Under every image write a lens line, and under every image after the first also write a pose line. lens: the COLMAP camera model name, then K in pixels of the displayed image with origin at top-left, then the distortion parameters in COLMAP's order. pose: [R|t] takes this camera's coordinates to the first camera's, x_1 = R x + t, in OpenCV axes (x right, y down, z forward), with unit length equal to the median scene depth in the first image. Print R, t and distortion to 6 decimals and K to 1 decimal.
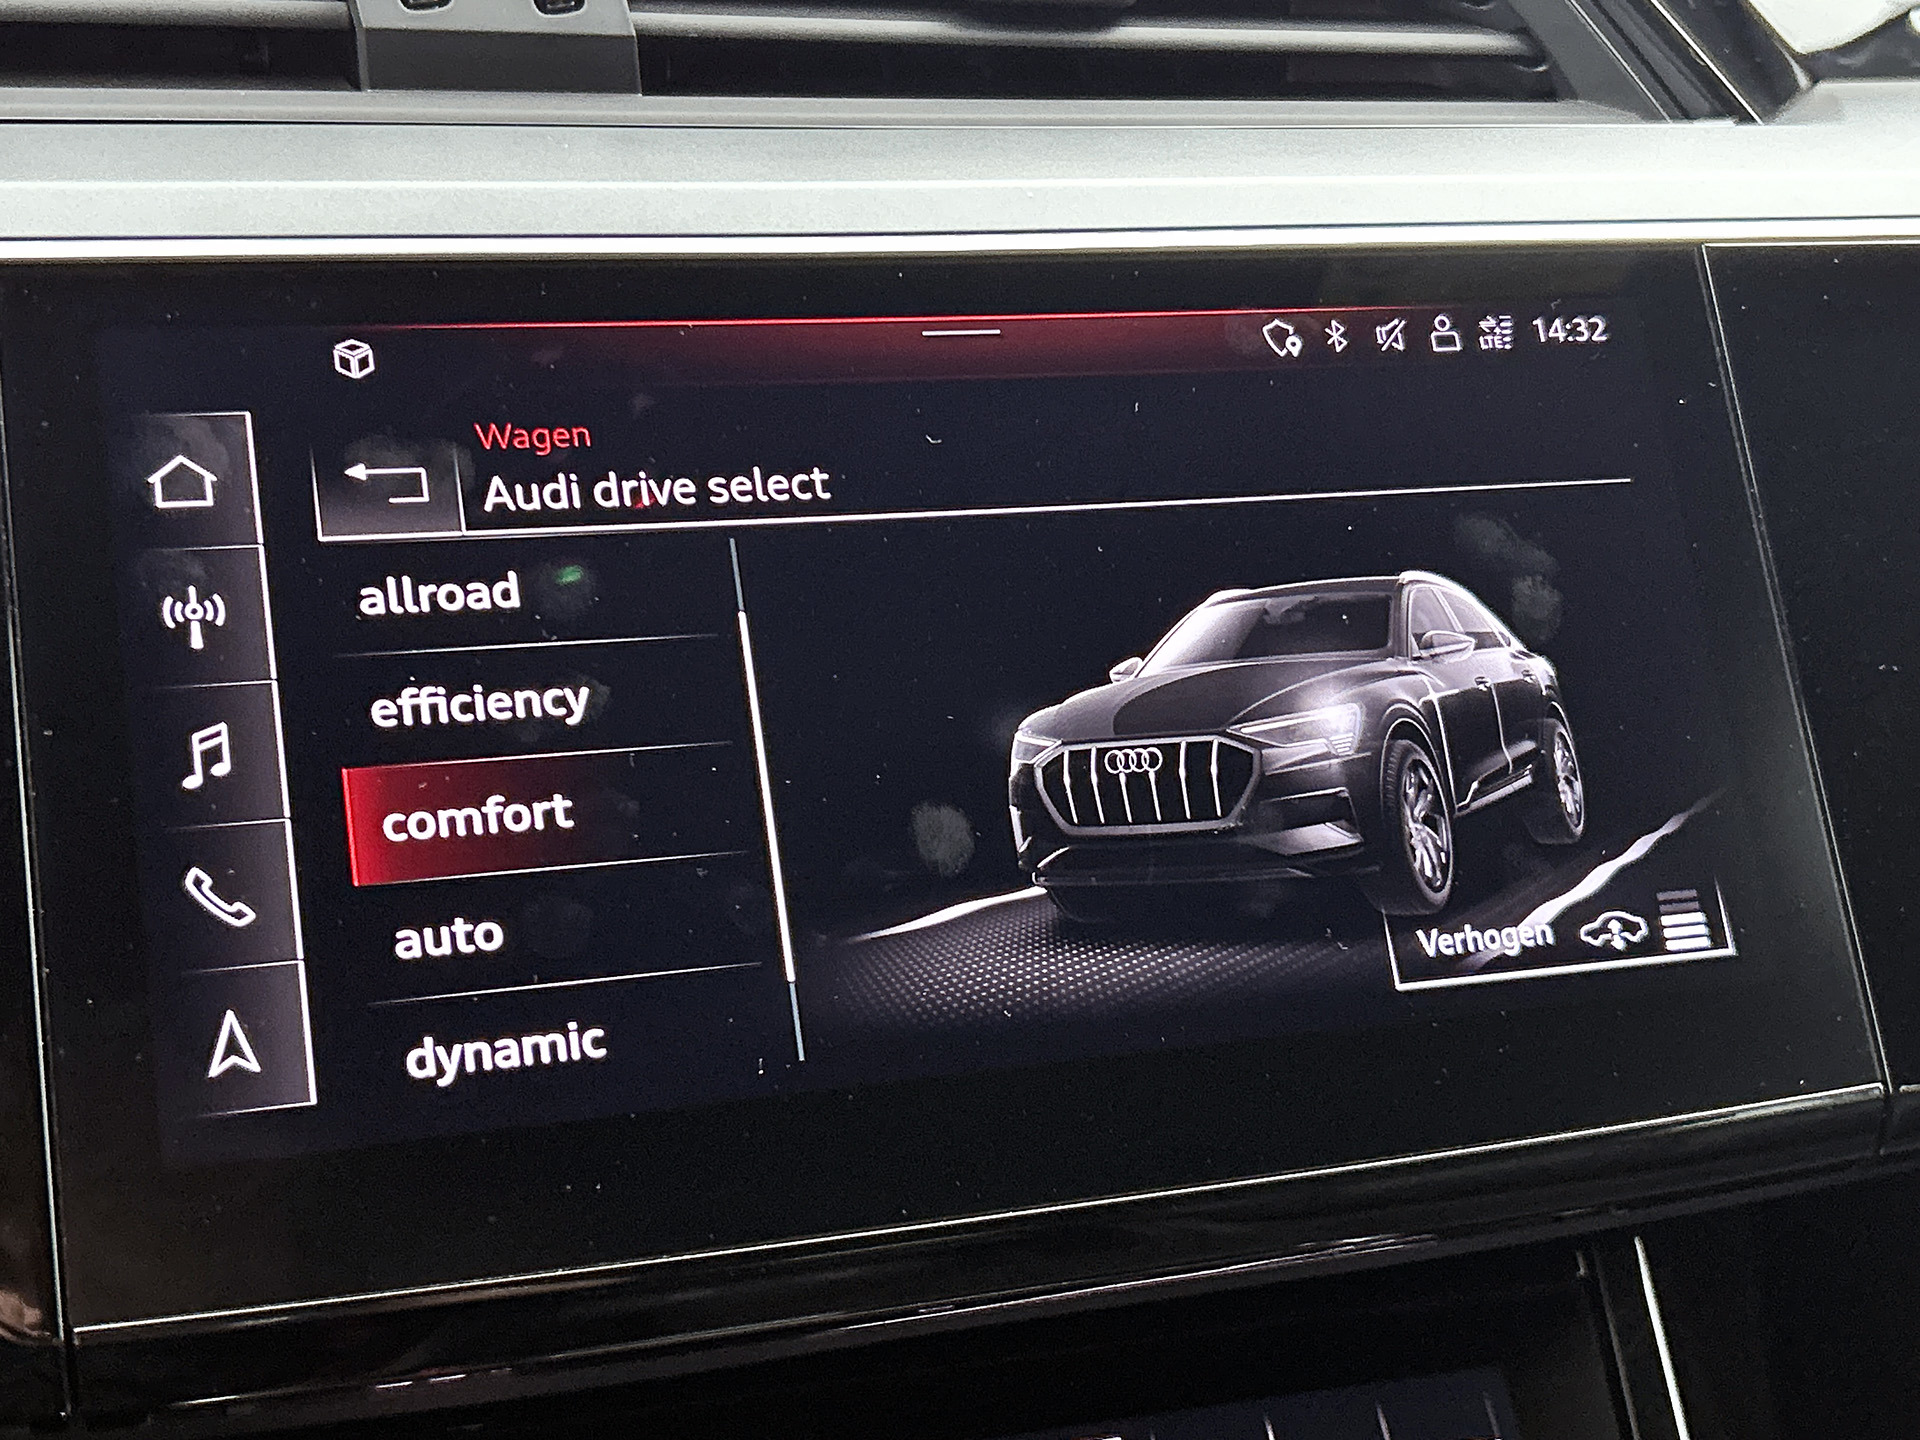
lens RADIAL K [[2652.5, 0, 941.1], [0, 2652.5, 716.6], [0, 0, 1]] dist [0.076043, 0.000000]
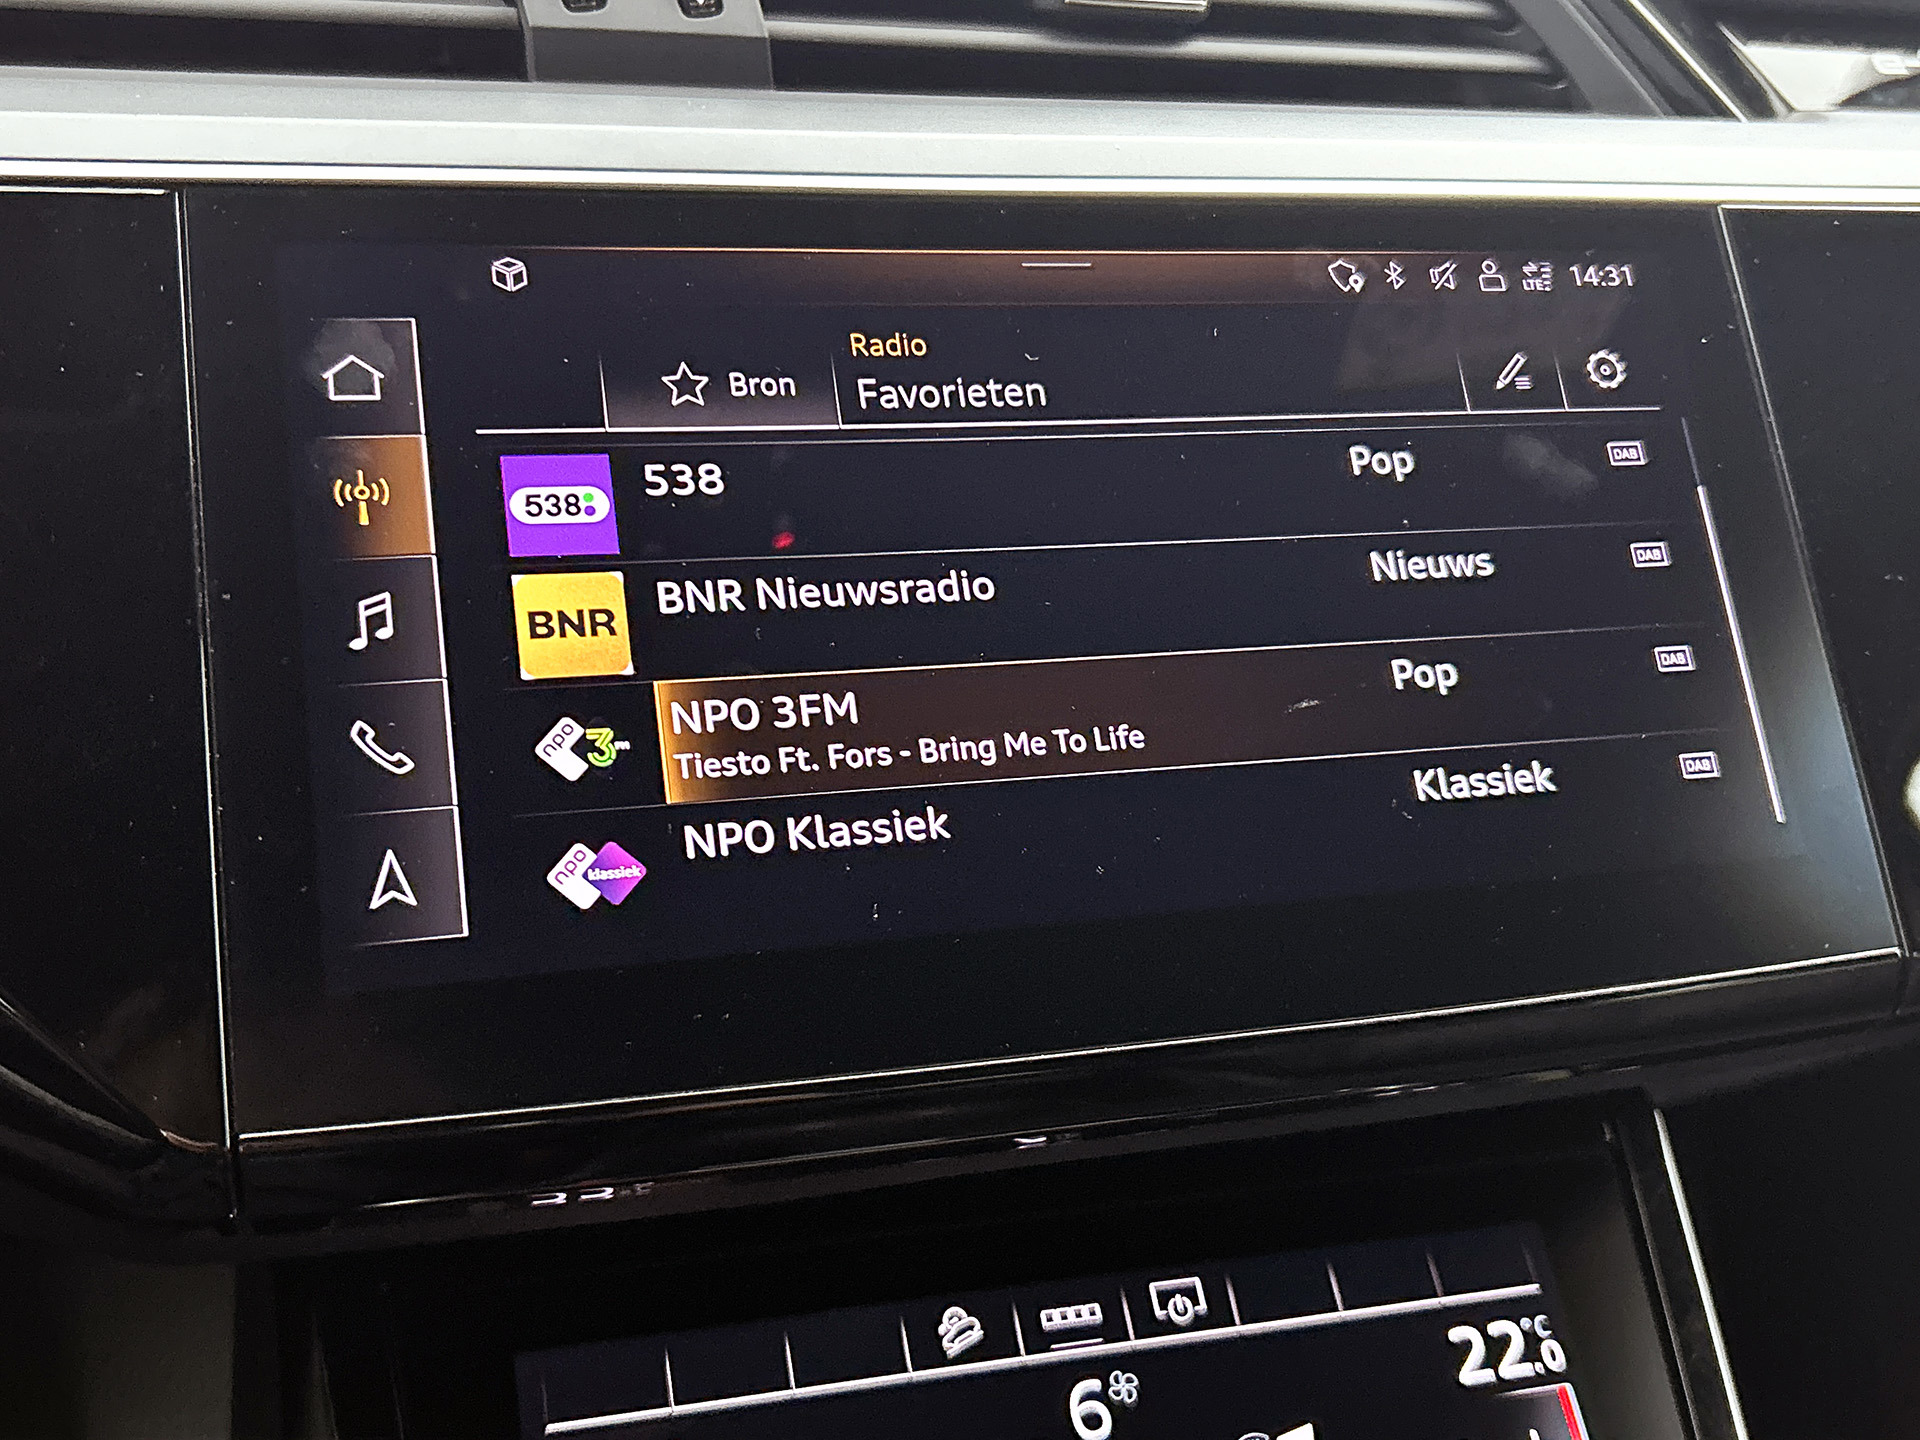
lens RADIAL K [[2094.5, 0, 956.6], [0, 2094.5, 723.1], [0, 0, 1]] dist [0.026207, 0.000000]
pose [[0.999551, -0.001707, -0.029900, -0.008268], [0.000909, 0.999643, -0.026704, 0.067275], [0.029935, 0.026665, 0.999196, 0.125152]]
